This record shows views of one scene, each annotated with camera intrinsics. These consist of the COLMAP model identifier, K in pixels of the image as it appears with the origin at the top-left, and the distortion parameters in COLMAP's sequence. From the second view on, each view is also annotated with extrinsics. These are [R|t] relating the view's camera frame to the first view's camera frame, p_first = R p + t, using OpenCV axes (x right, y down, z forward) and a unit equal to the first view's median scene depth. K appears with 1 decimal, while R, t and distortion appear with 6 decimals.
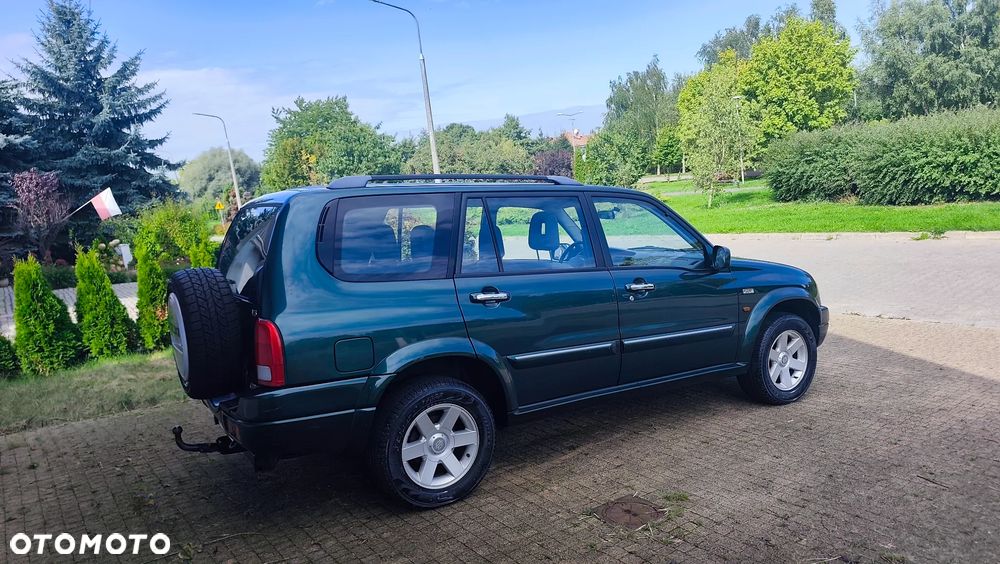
lens RADIAL K [[709.9, 0, 506.6], [0, 709.9, 301.8], [0, 0, 1]] dist [0.039243, -0.045832]
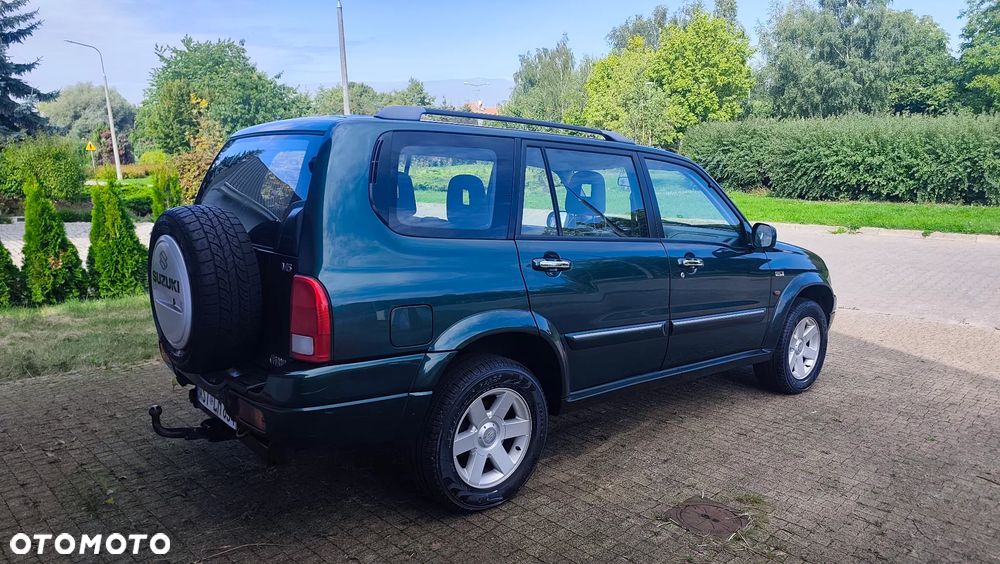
lens RADIAL K [[710.2, 0, 513.4], [0, 710.2, 290.8], [0, 0, 1]] dist [0.036886, -0.040616]
pose [[0.984709, 0.051477, 0.166430, -0.128254], [-0.055459, 0.998273, 0.019365, 0.006770], [-0.165146, -0.028299, 0.985863, 0.100271]]
